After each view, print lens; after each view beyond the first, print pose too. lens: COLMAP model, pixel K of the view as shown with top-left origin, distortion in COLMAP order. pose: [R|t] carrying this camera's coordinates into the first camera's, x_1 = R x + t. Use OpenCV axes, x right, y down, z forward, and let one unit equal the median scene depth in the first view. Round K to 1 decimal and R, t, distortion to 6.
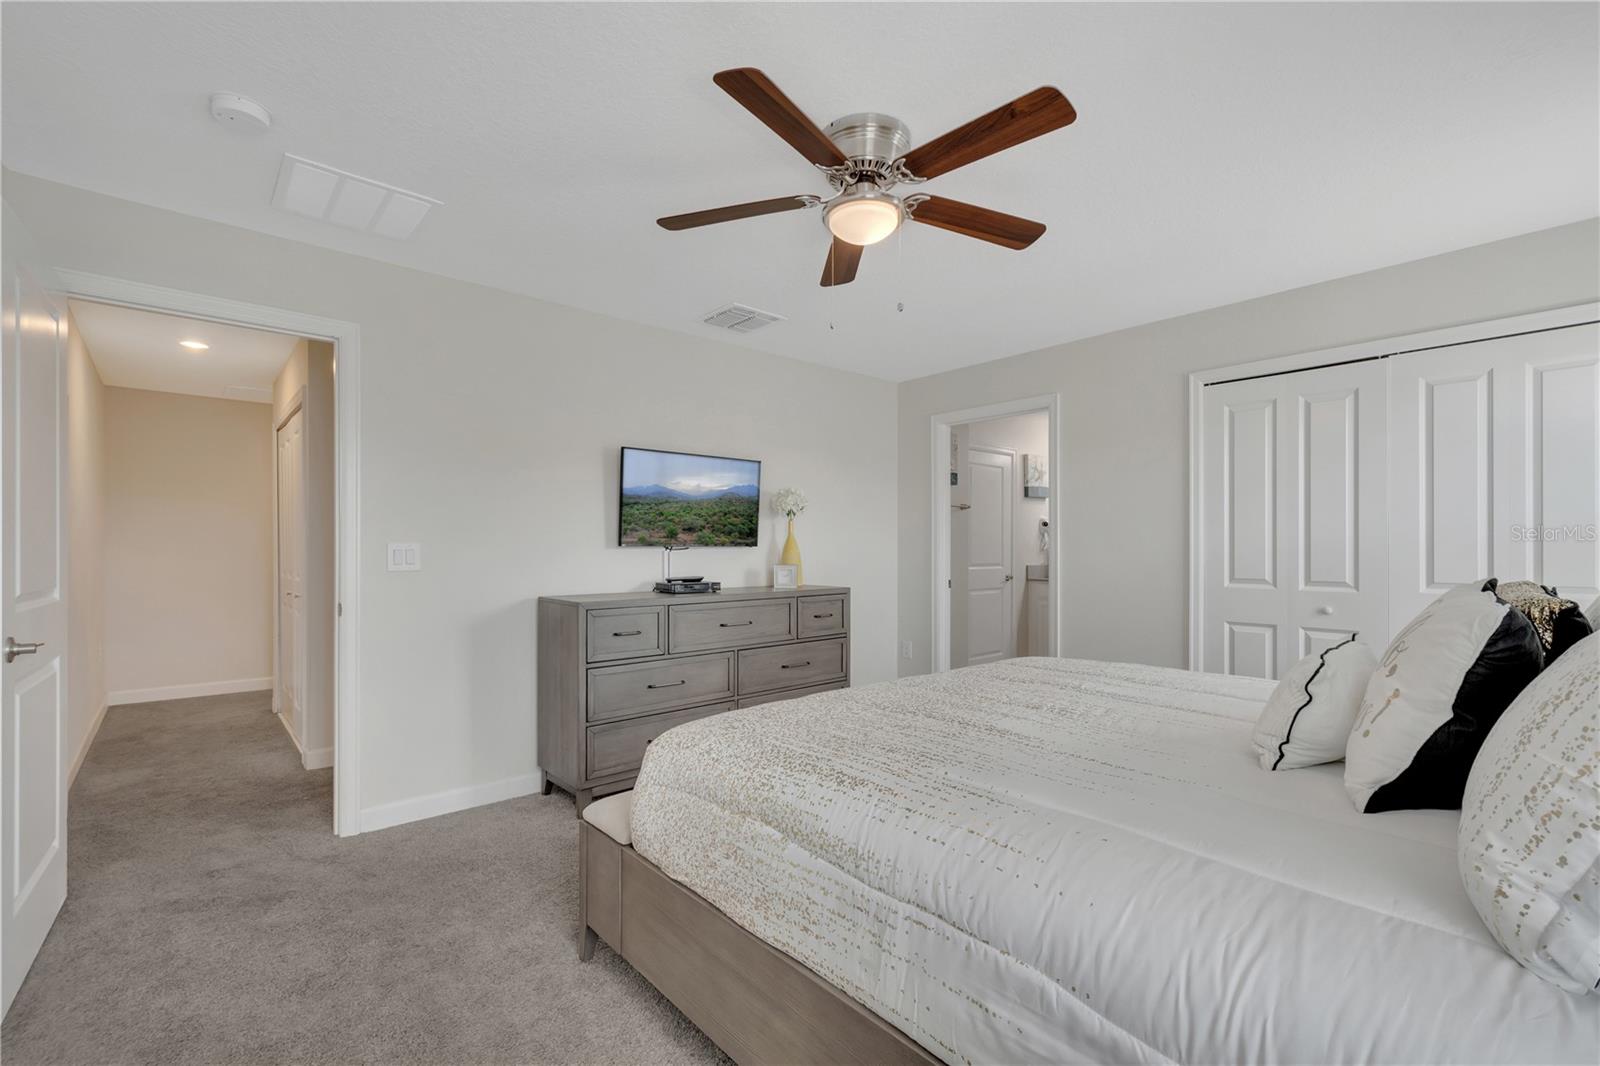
lens RADIAL K [[706.8, 0, 805.7], [0, 706.8, 546.6], [0, 0, 1]] dist [-0.000028, -0.000986]
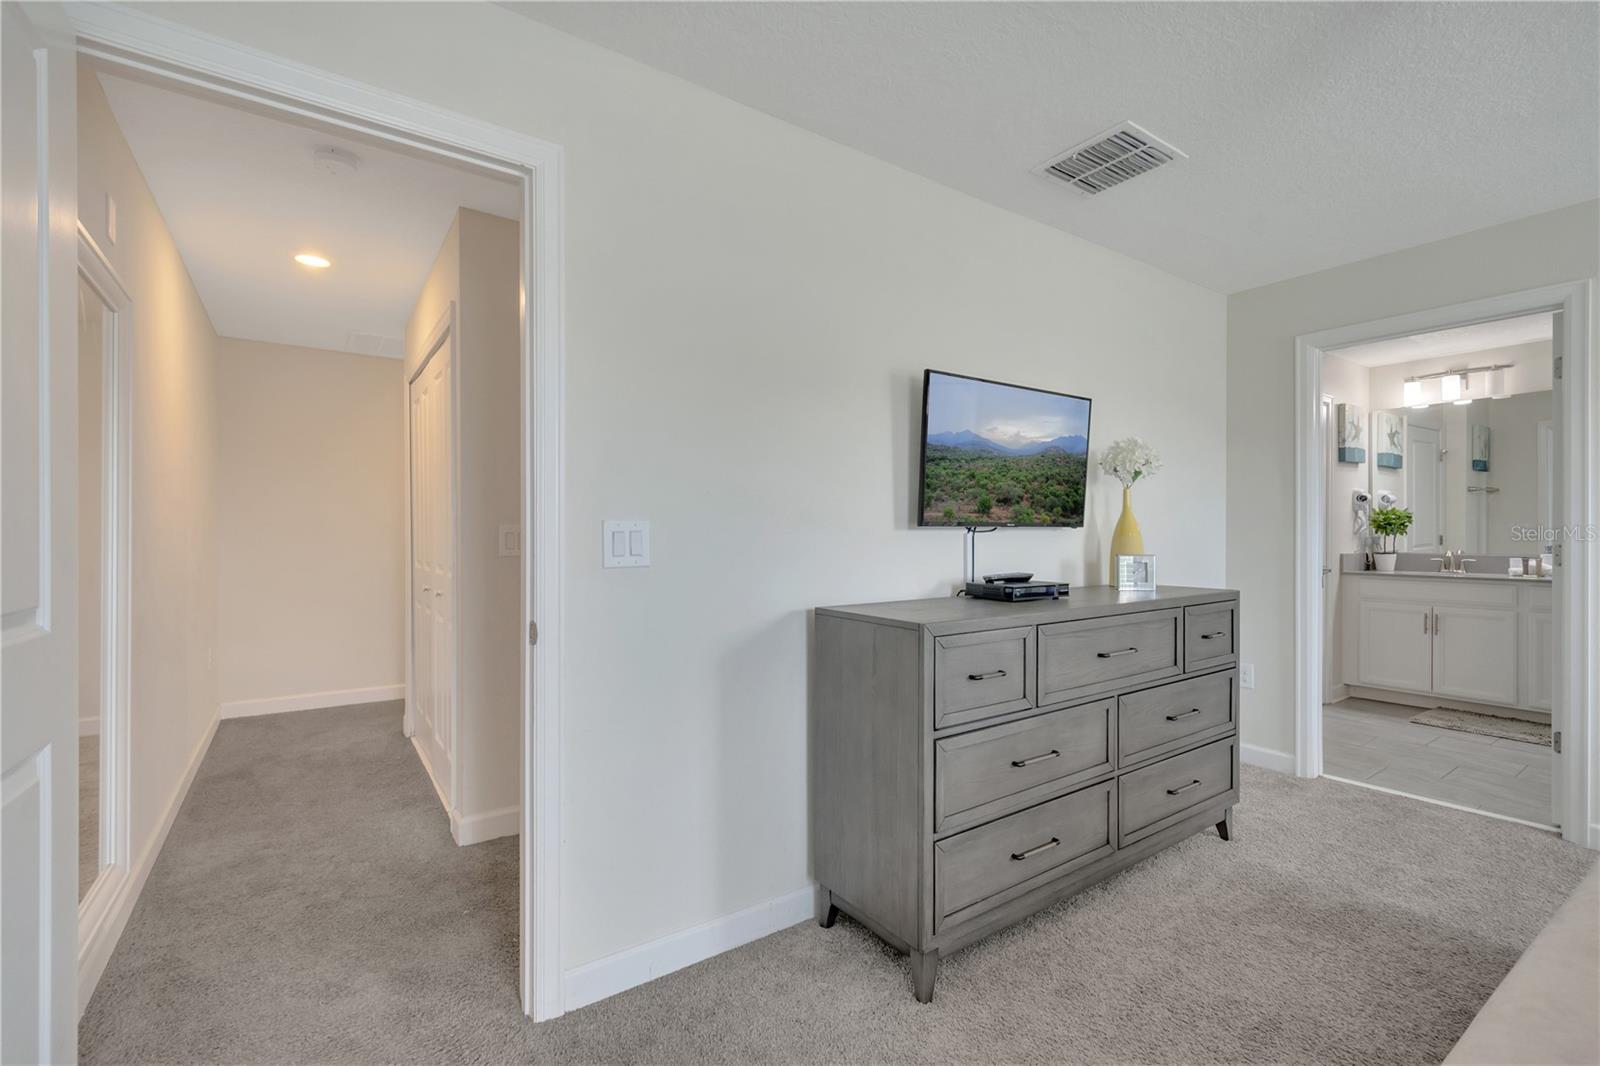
lens RADIAL K [[706.8, 0, 798.2], [0, 706.8, 531.1], [0, 0, 1]] dist [-0.000028, -0.000986]
pose [[0.992827, -0.000576, -0.119562, -0.289539], [0.000636, 1.000000, 0.000461, 0.003333], [0.119562, -0.000534, 0.992827, 0.346647]]
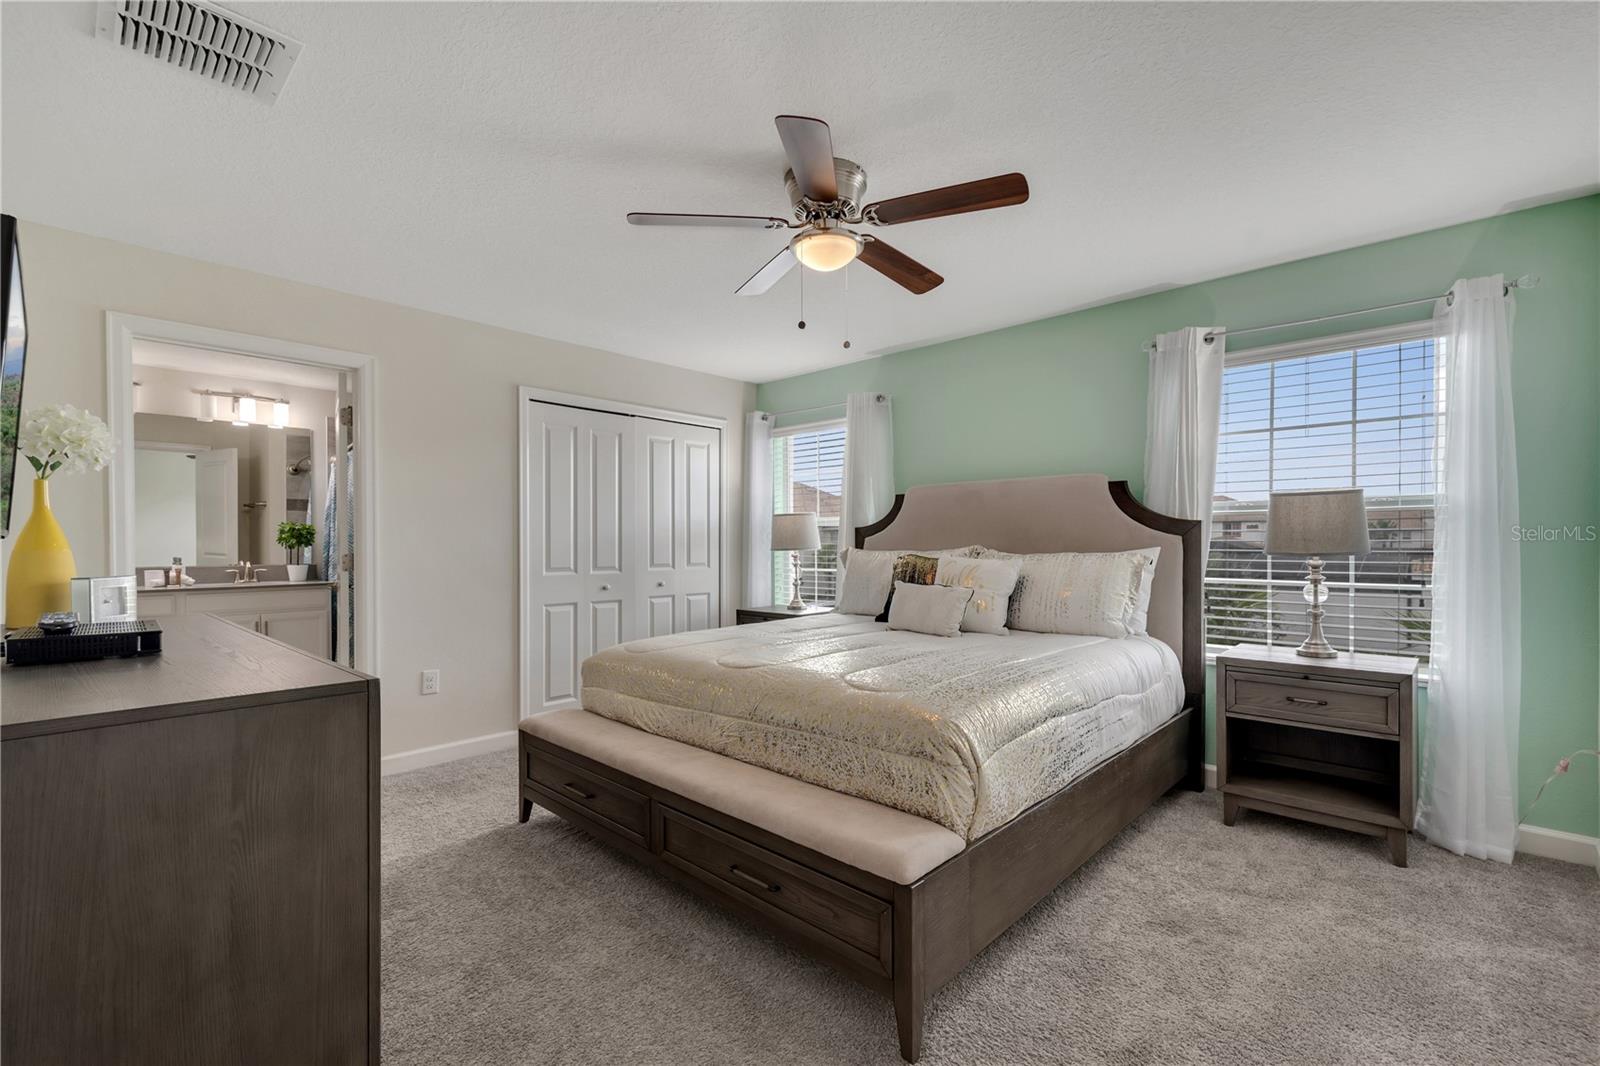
lens RADIAL K [[706.8, 0, 803.8], [0, 706.8, 540.0], [0, 0, 1]] dist [-0.000028, -0.000986]
pose [[-0.116587, 0.006764, 0.993157, -0.508868], [0.000205, 0.999977, -0.006787, 0.004984], [-0.993181, -0.000588, -0.116585, 0.576123]]
